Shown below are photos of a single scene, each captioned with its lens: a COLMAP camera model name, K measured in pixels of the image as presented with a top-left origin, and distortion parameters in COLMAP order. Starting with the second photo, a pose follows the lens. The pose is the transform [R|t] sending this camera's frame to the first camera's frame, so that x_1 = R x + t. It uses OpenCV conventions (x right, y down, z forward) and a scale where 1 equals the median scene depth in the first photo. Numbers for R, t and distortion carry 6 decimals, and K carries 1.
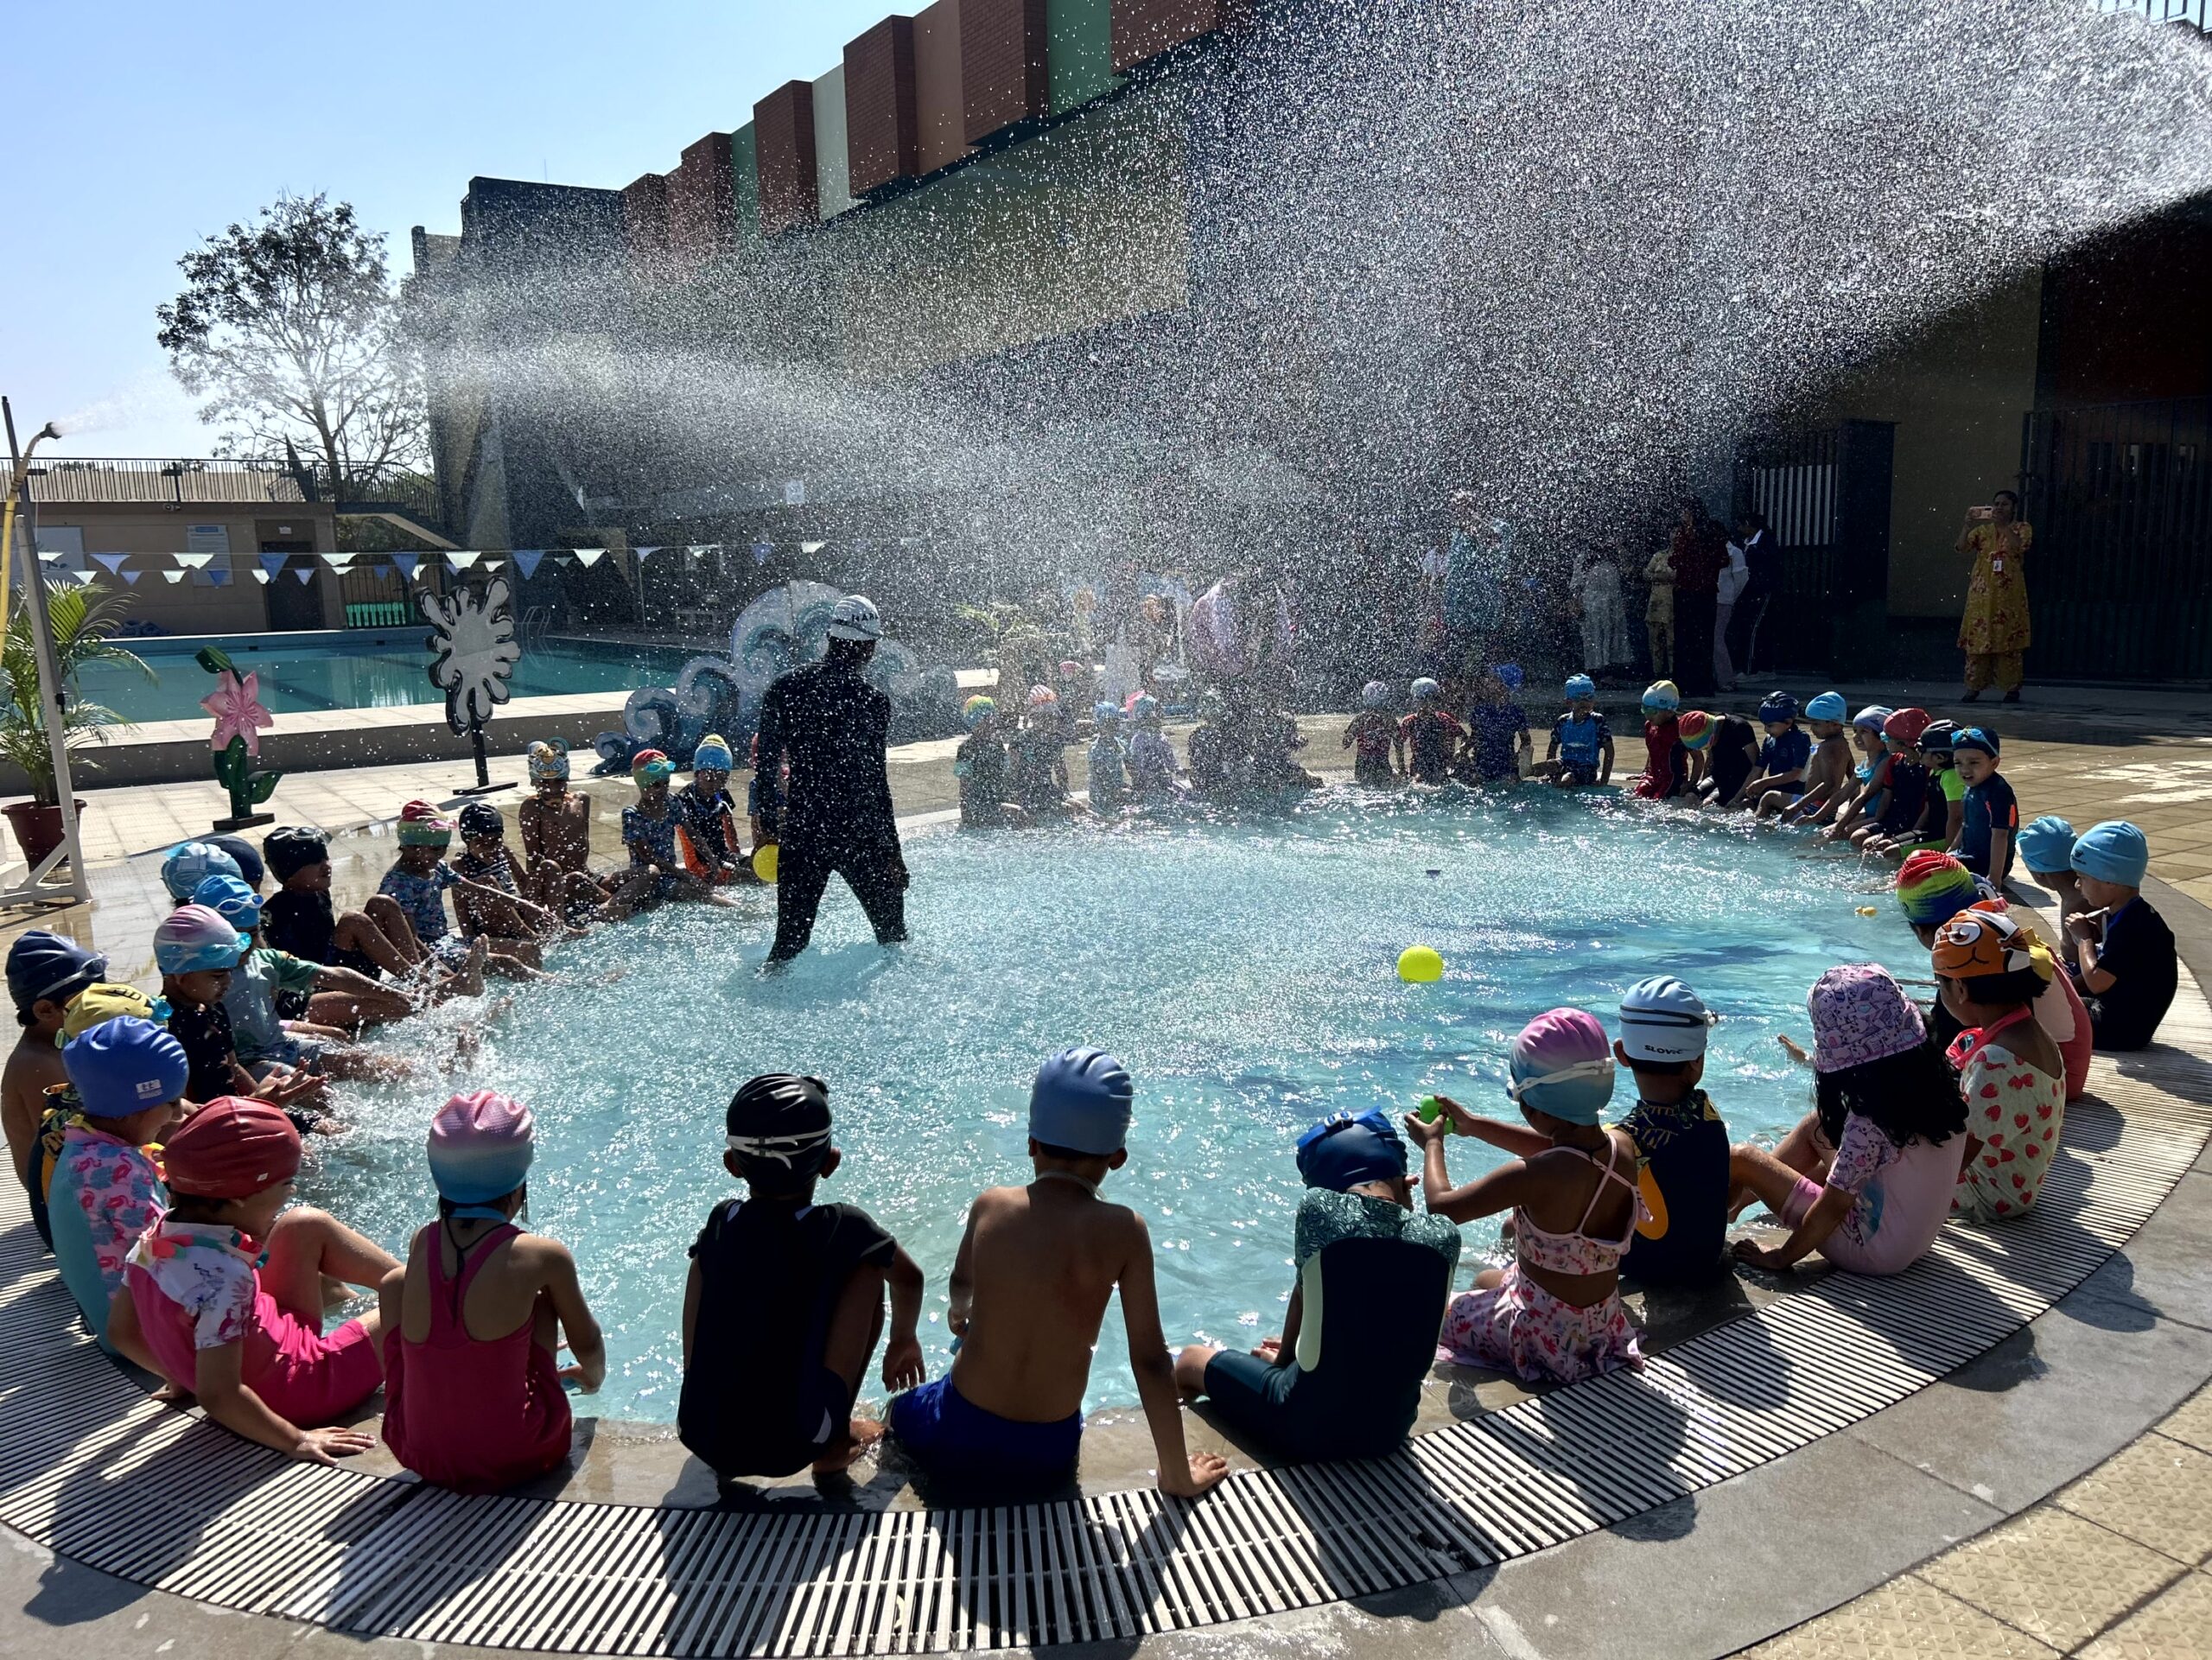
lens RADIAL K [[1672.1, 0, 1106.0], [0, 1672.1, 830.0], [0, 0, 1]] dist [0.075556, -0.090116]
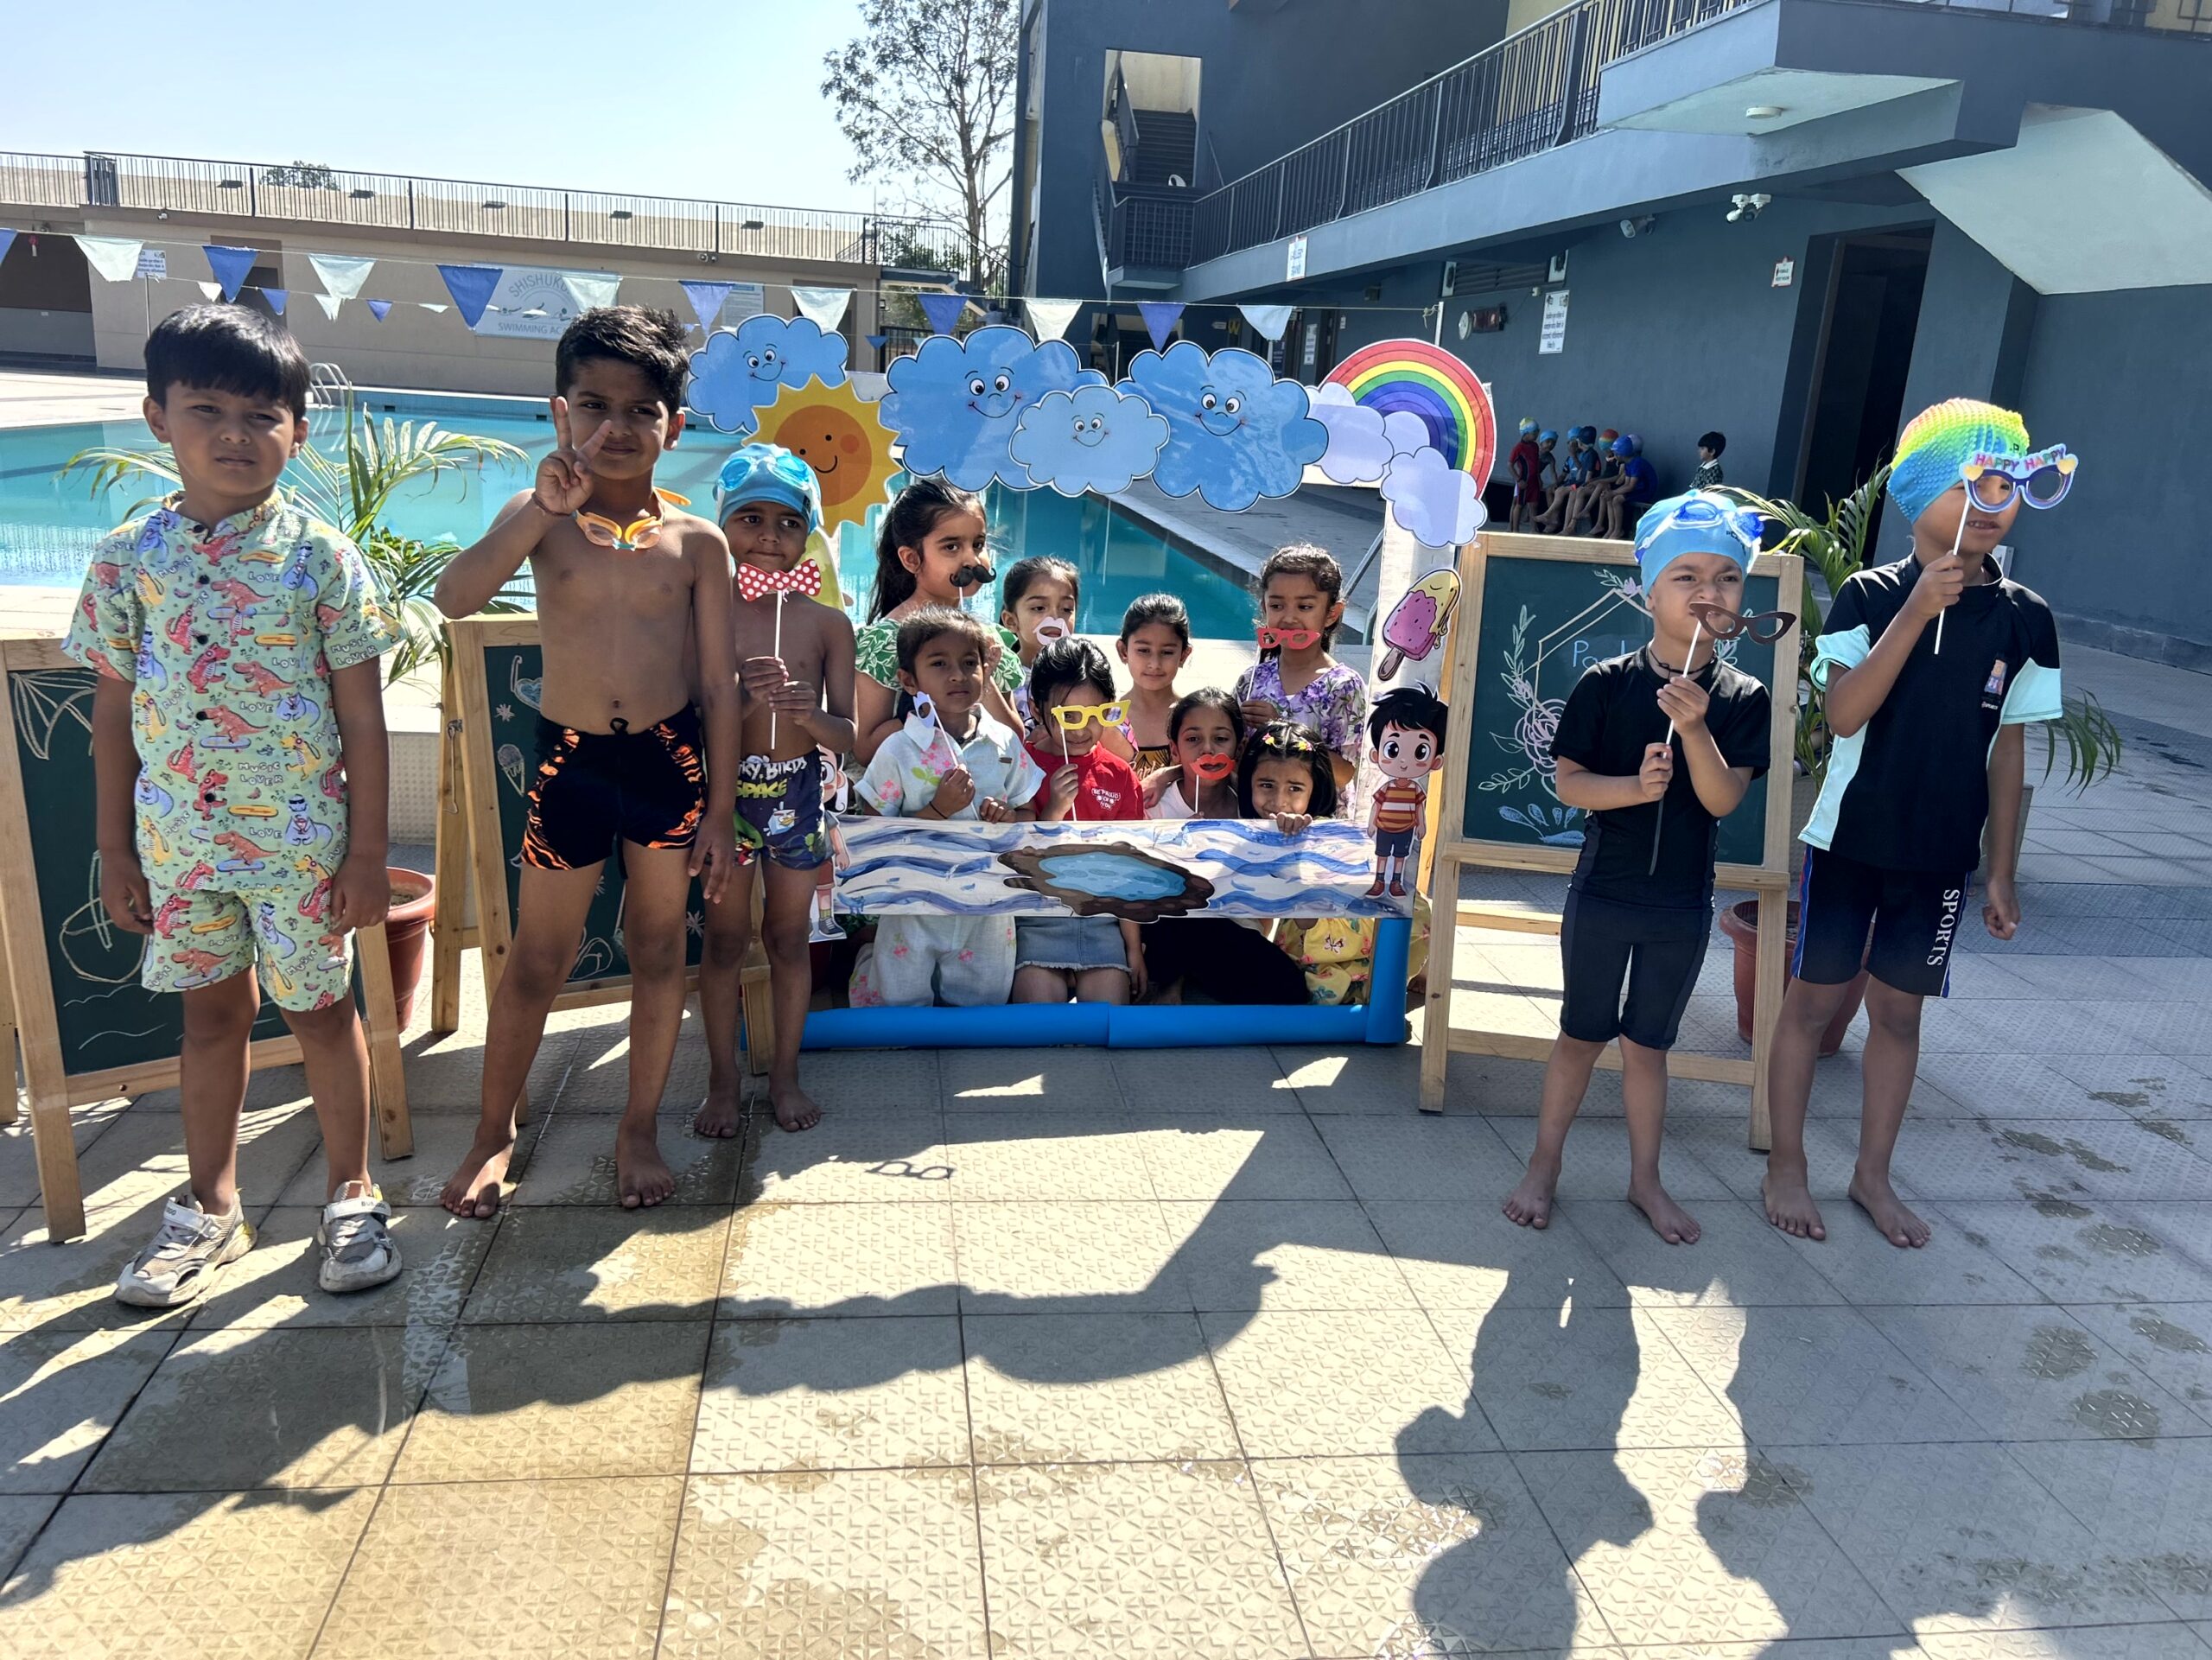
lens RADIAL K [[1678.7, 0, 1106.0], [0, 1678.7, 830.0], [0, 0, 1]] dist [0.048797, -0.044653]
pose [[0.896098, 0.193849, -0.399288, 0.034311], [-0.156514, 0.979807, 0.124428, -0.028009], [0.415345, -0.049005, 0.908343, 0.190445]]
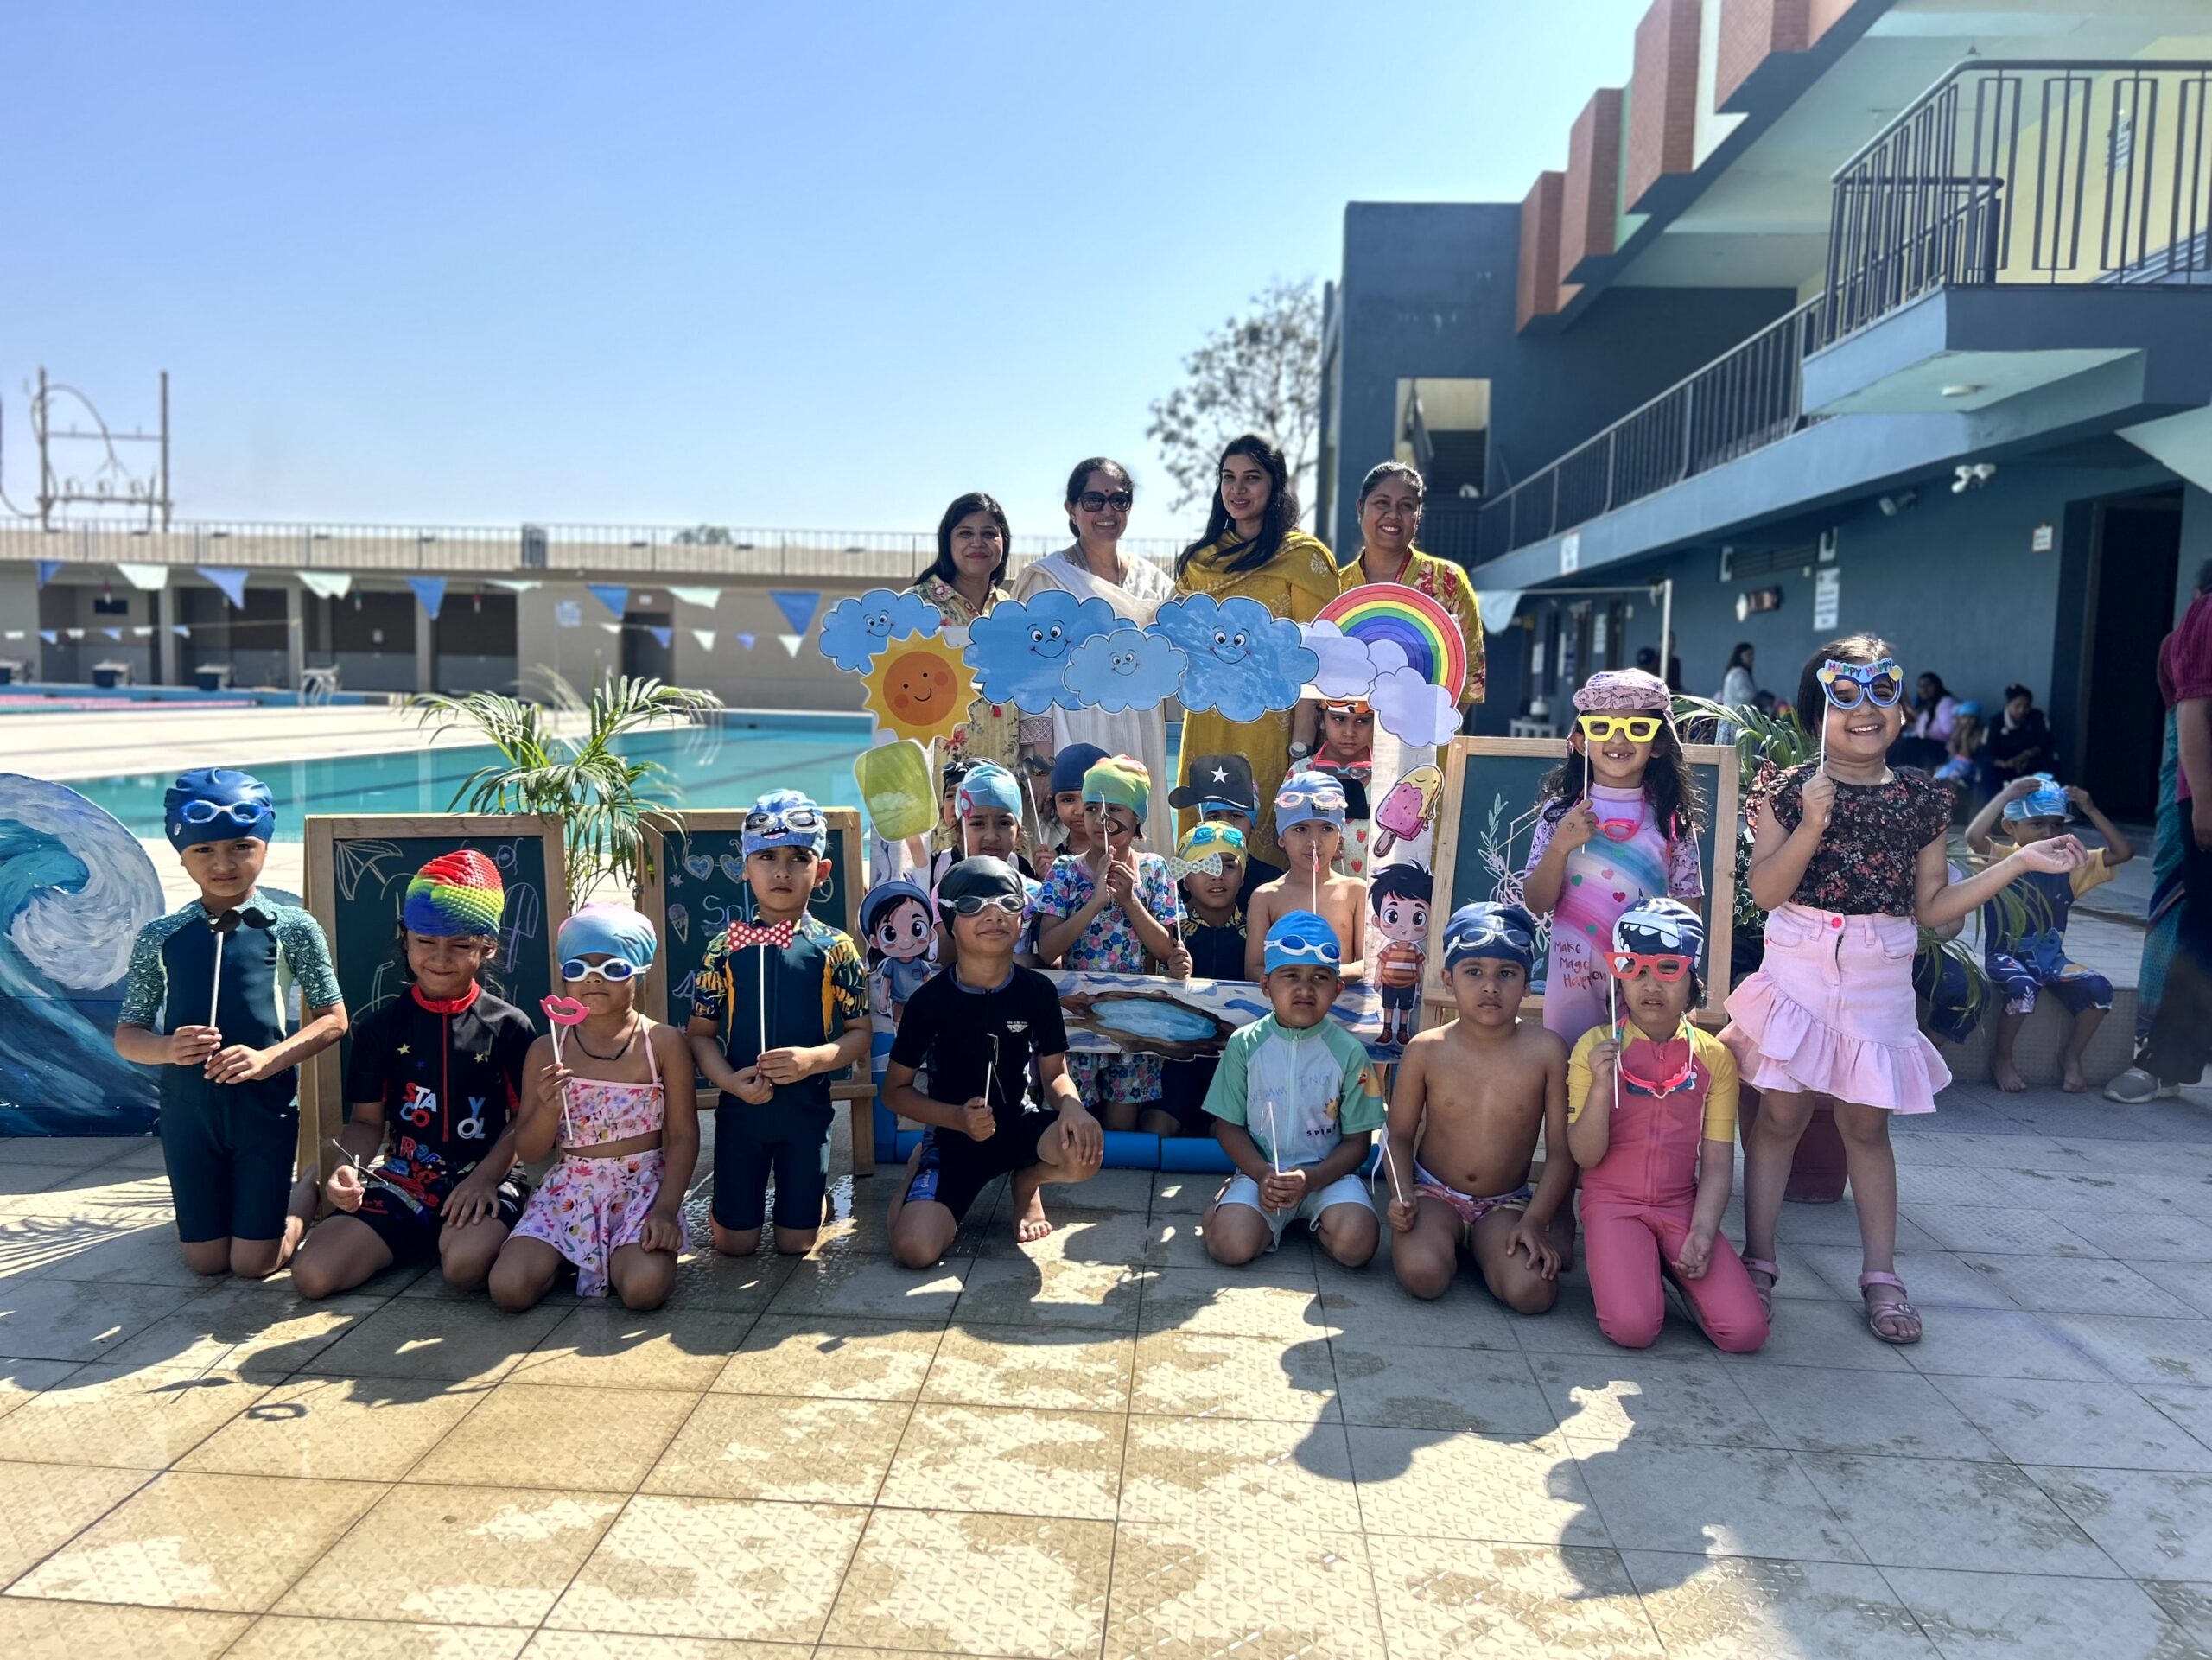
lens RADIAL K [[1672.1, 0, 1106.0], [0, 1672.1, 830.0], [0, 0, 1]] dist [0.075556, -0.090116]
pose [[0.801415, 0.103198, -0.589138, 0.041916], [-0.142811, 0.989528, -0.020936, -0.026784], [0.580808, 0.100914, 0.807761, 0.187658]]
